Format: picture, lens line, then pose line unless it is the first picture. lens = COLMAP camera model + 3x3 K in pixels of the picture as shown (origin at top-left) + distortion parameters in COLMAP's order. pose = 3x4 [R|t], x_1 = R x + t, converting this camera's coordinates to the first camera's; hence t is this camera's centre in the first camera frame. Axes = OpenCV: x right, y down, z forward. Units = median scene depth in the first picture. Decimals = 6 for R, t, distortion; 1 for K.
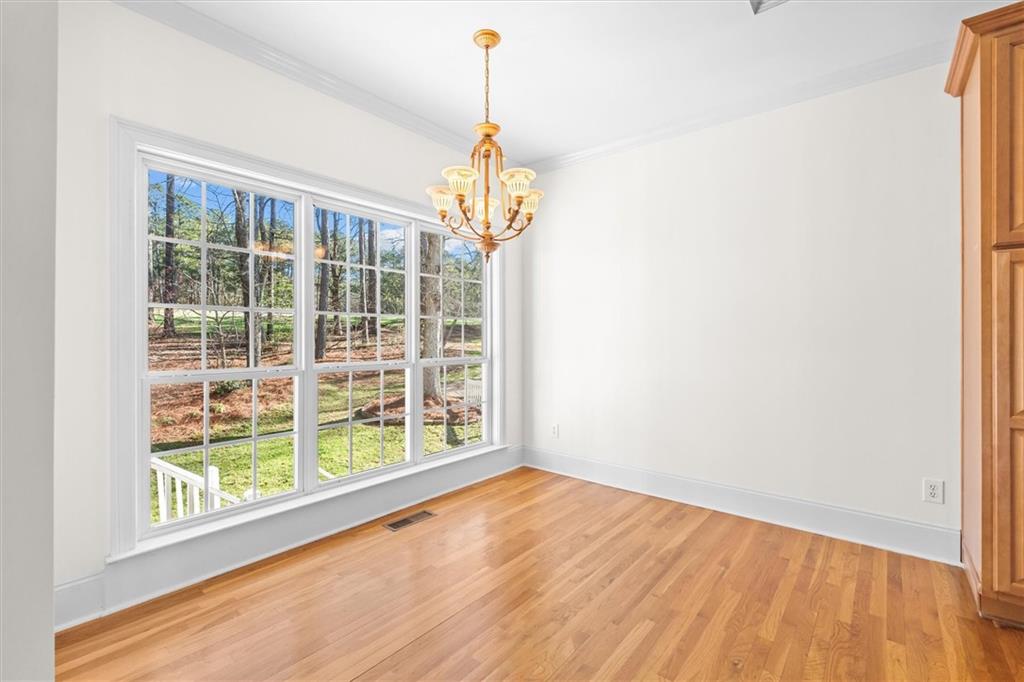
lens RADIAL K [[458.2, 0, 512.0], [0, 458.2, 341.0], [0, 0, 1]] dist [0.001188, 0.000017]
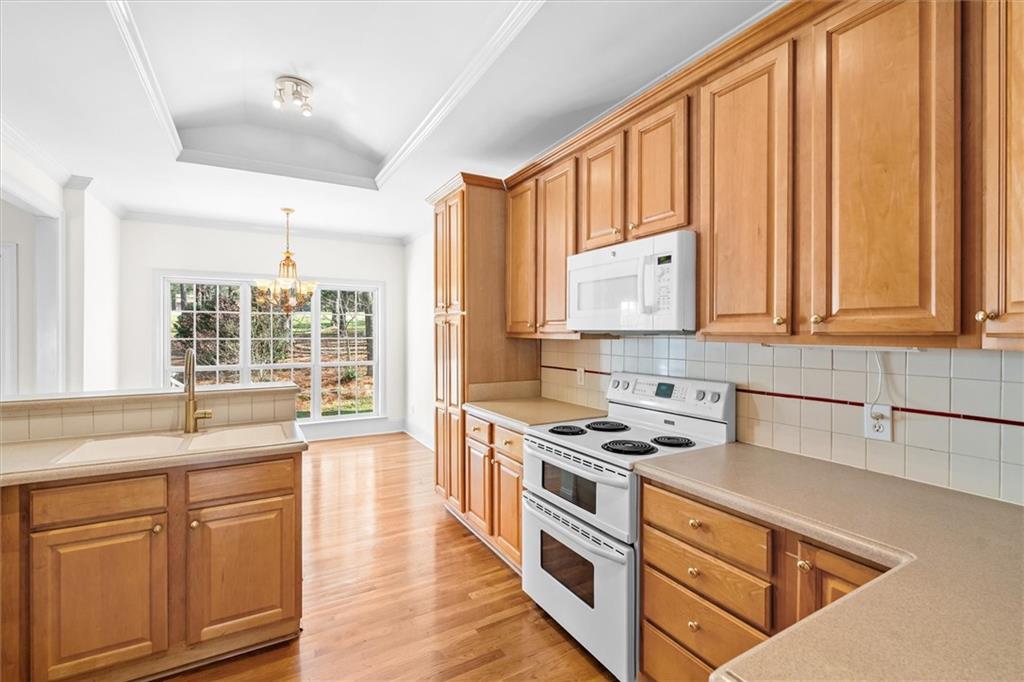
lens RADIAL K [[458.2, 0, 512.0], [0, 458.2, 341.0], [0, 0, 1]] dist [0.001188, 0.000017]
pose [[0.932579, 0.001138, -0.360965, 1.361873], [0.002371, 0.999954, 0.009279, -0.069553], [0.360959, -0.009509, 0.932533, -0.479092]]
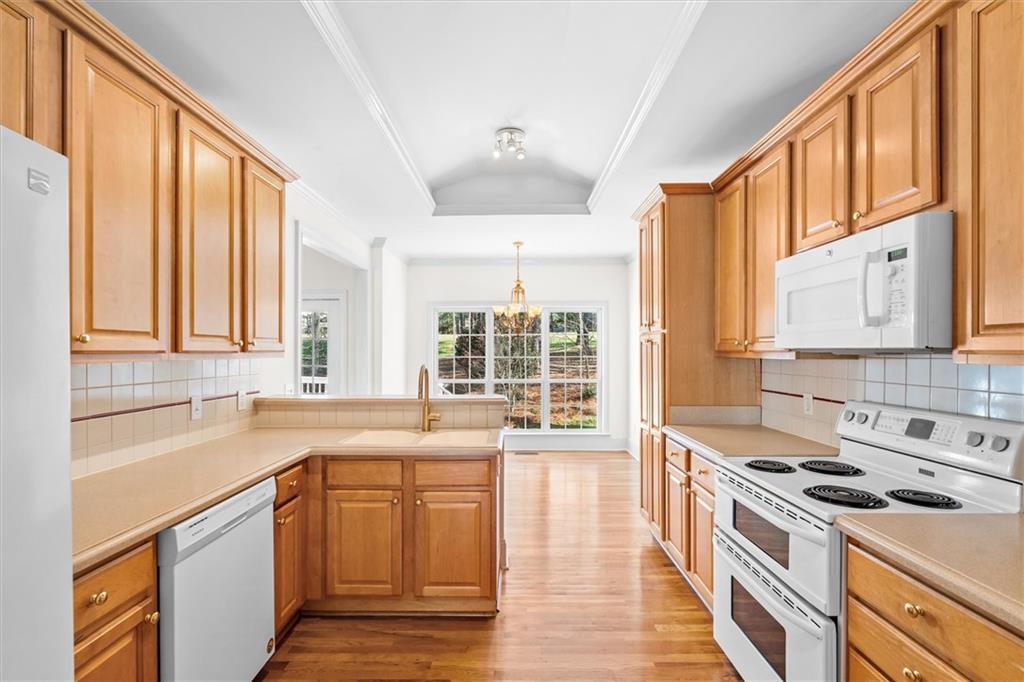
lens RADIAL K [[459.5, 0, 512.3], [0, 459.5, 359.7], [0, 0, 1]] dist [-0.001434, -0.000421]
pose [[0.624273, 0.007195, -0.781174, 1.467210], [-0.000861, 0.999963, 0.008522, -0.069450], [0.781206, -0.004648, 0.624256, -0.415624]]
